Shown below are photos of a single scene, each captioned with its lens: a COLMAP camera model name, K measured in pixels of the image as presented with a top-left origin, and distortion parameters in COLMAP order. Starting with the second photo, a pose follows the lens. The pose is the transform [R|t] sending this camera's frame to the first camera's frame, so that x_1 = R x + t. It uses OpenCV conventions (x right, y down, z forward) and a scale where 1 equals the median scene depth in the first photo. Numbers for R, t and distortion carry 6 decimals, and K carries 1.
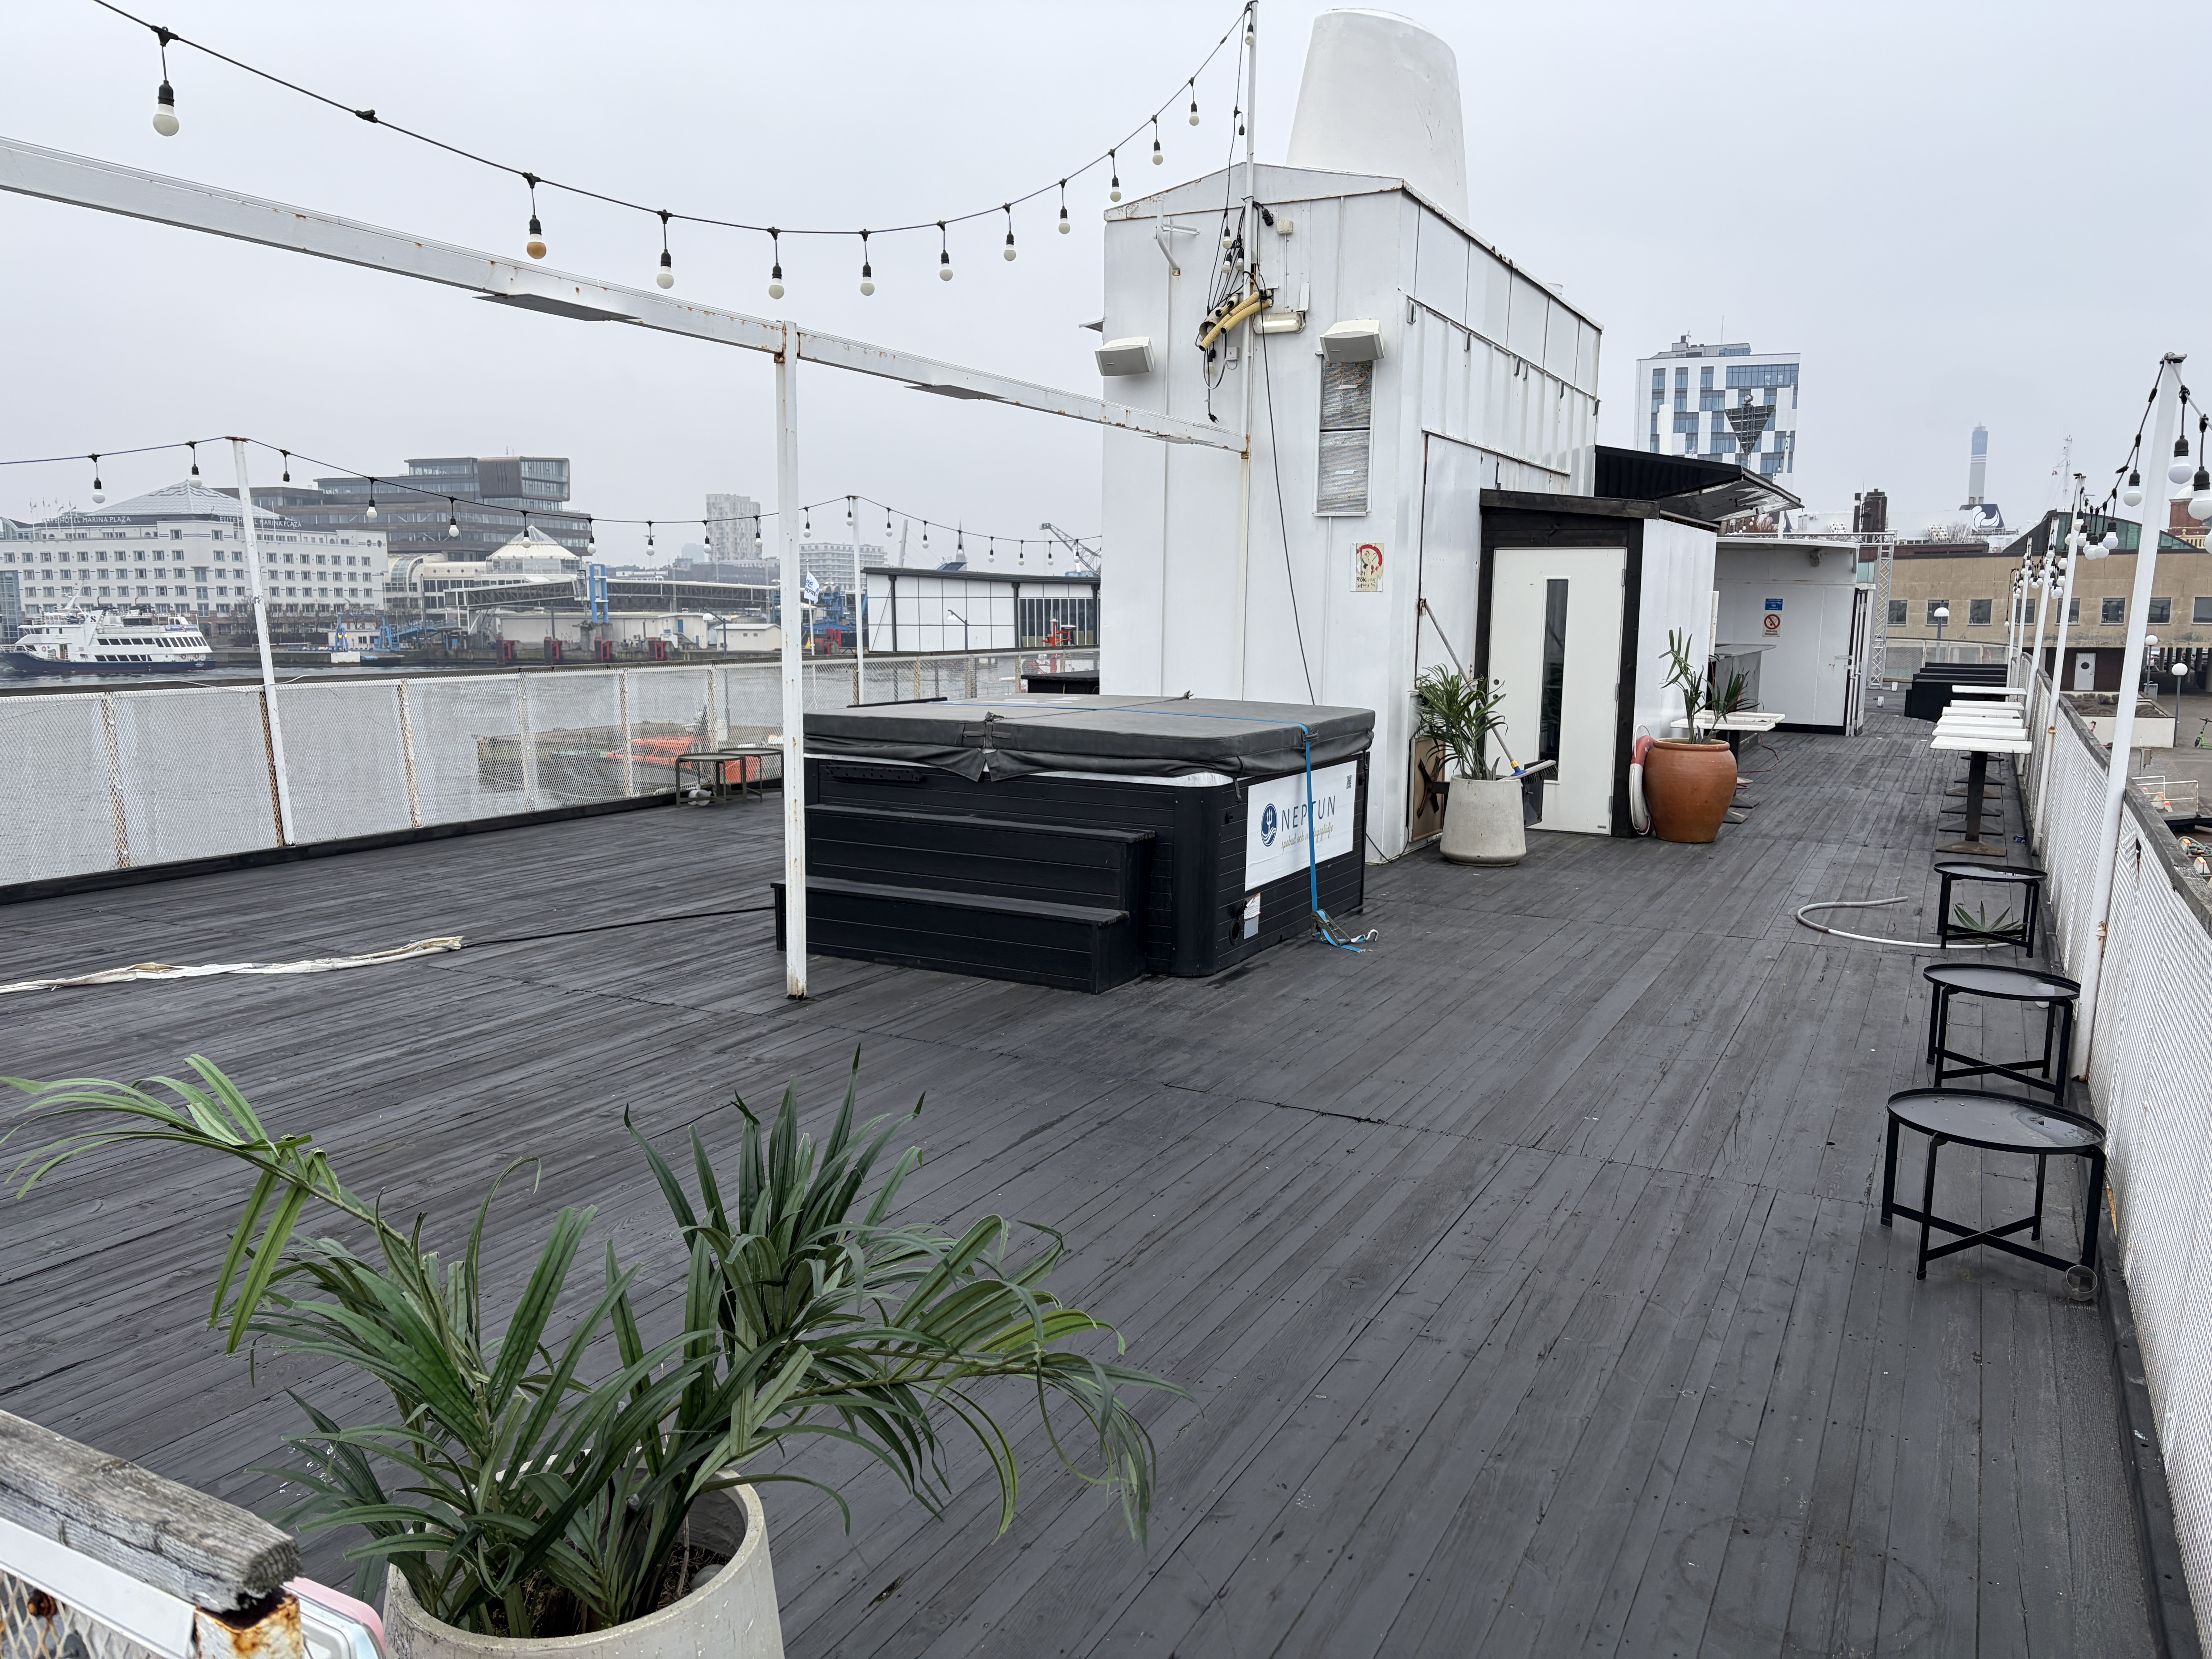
lens RADIAL K [[1677.5, 0, 1106.0], [0, 1677.5, 829.5], [0, 0, 1]] dist [0.029820, 0.000005]
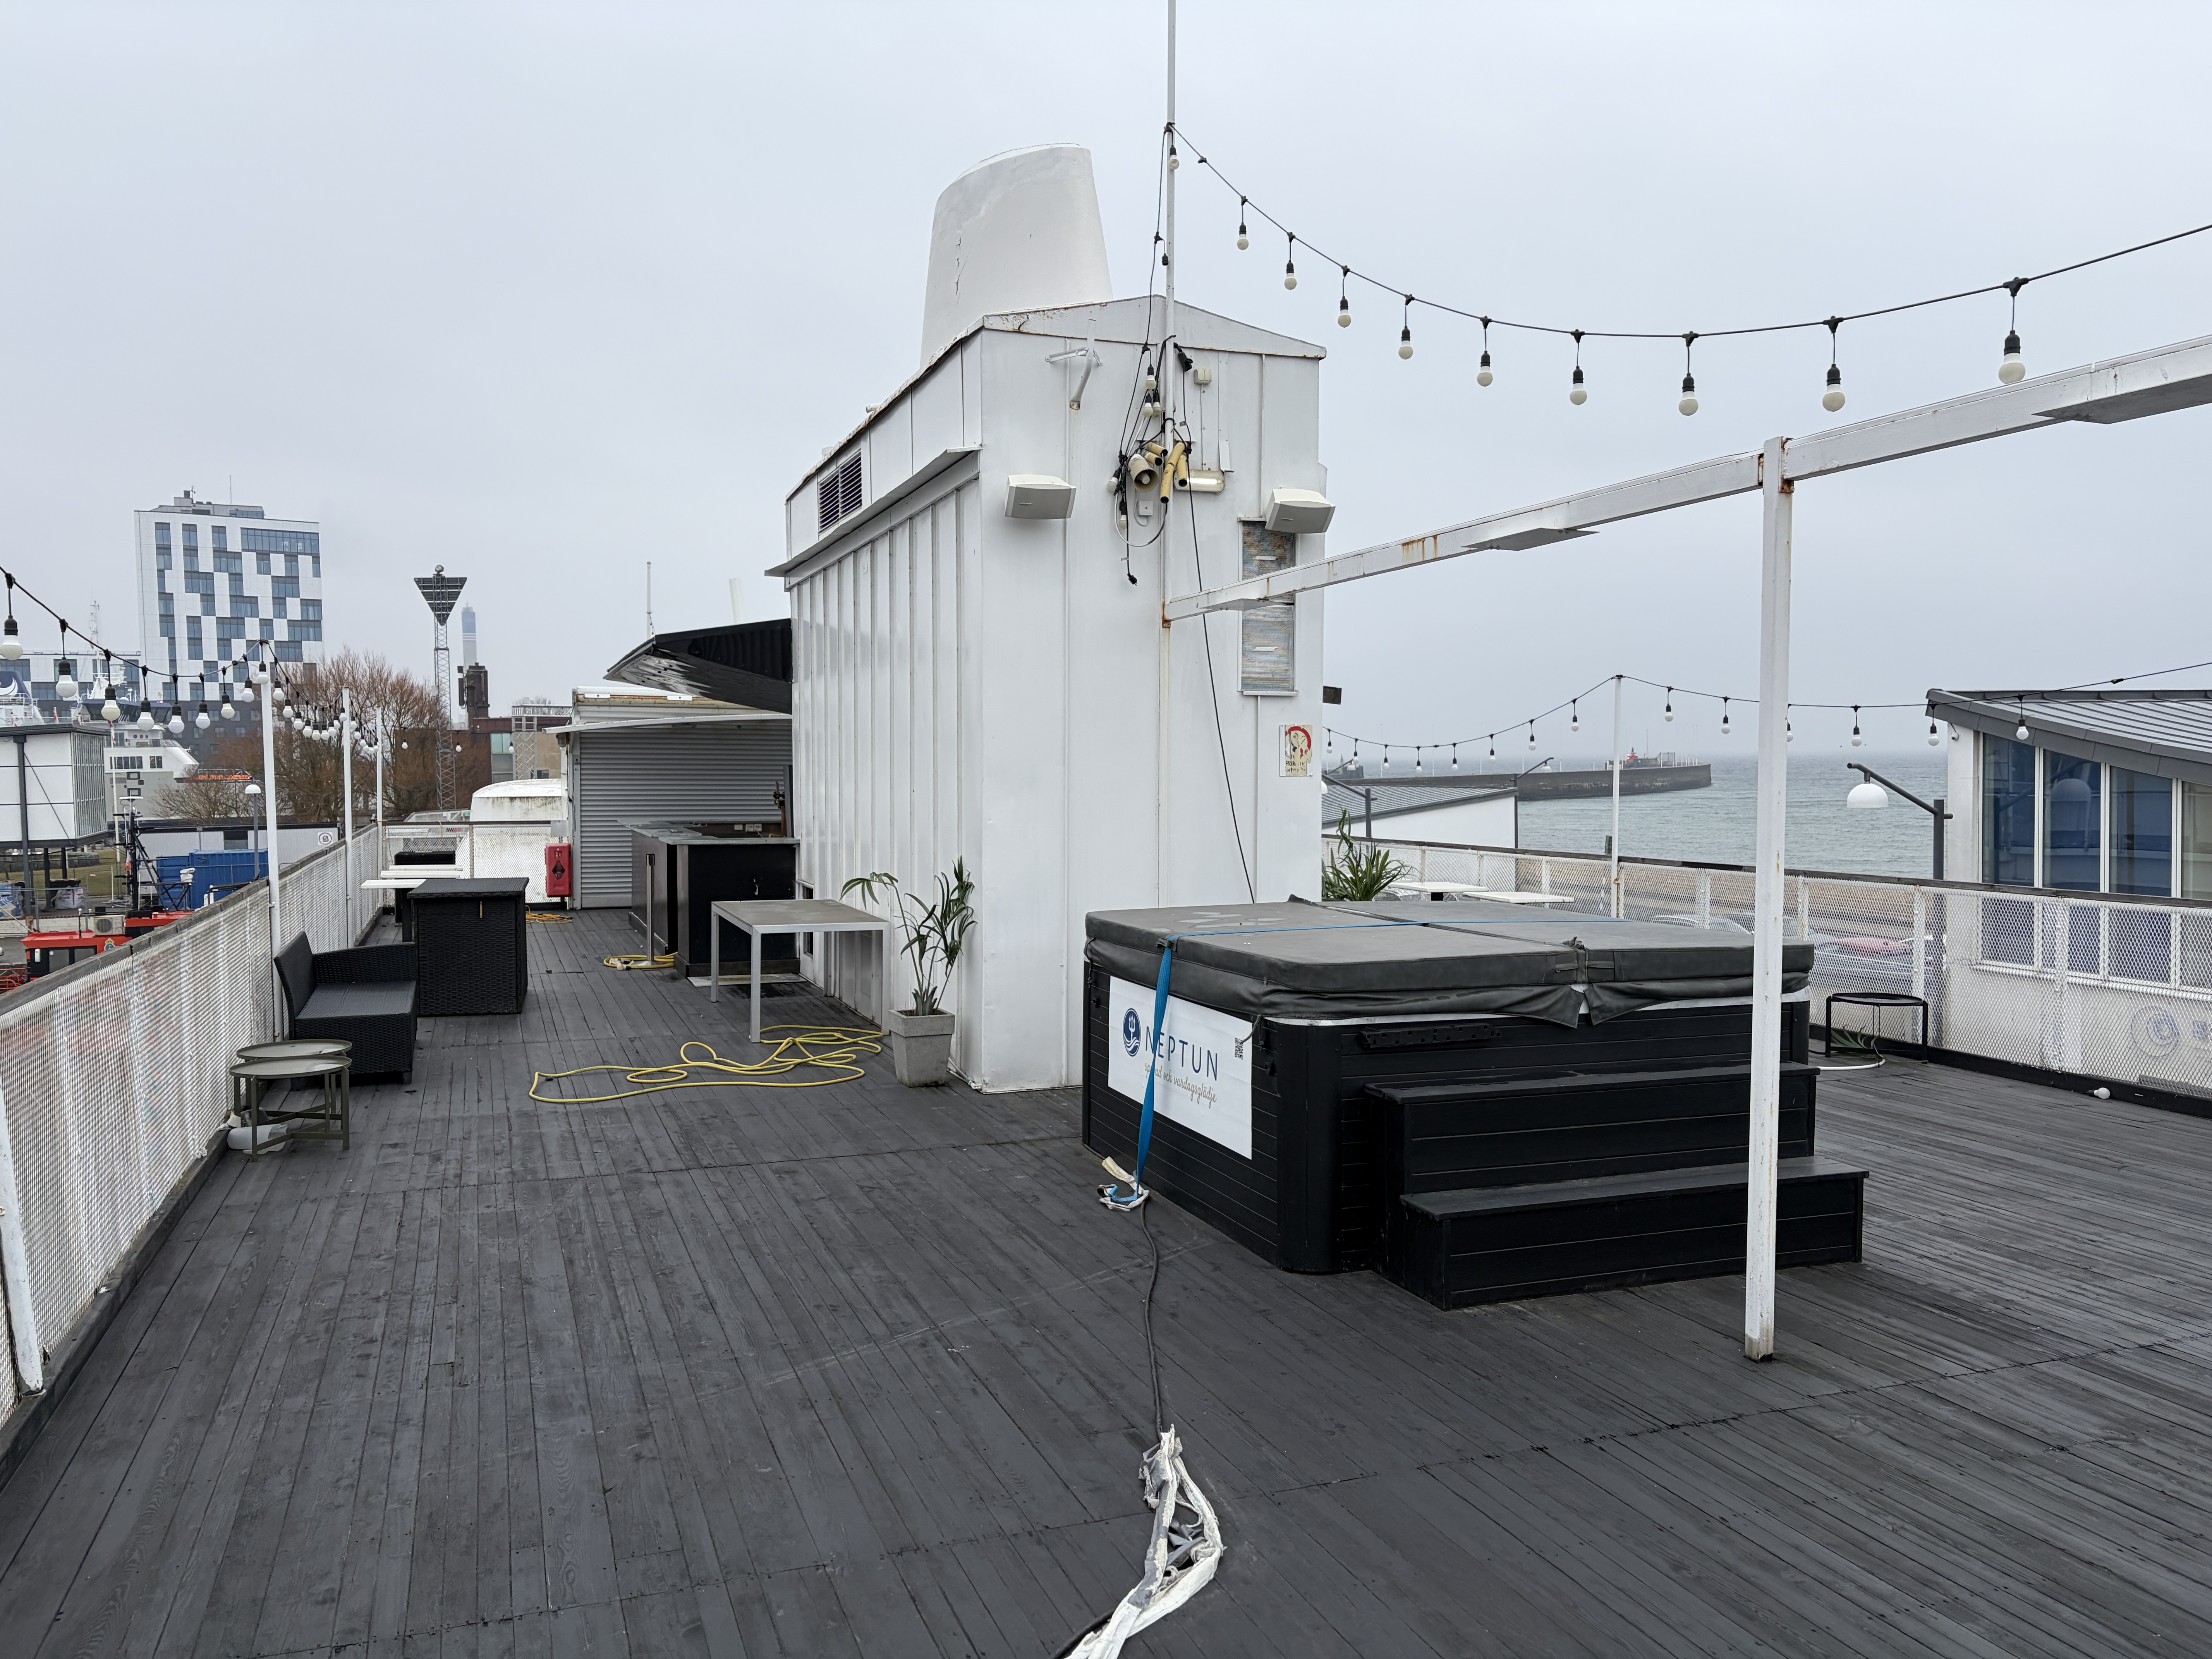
lens RADIAL K [[1677.0, 0, 1106.0], [0, 1677.0, 829.5], [0, 0, 1]] dist [0.109646, -0.139217]
pose [[0.671634, -0.040810, 0.739759, -0.601920], [0.114379, 0.992223, -0.049108, -0.079840], [-0.732001, 0.117595, 0.671078, 0.462631]]
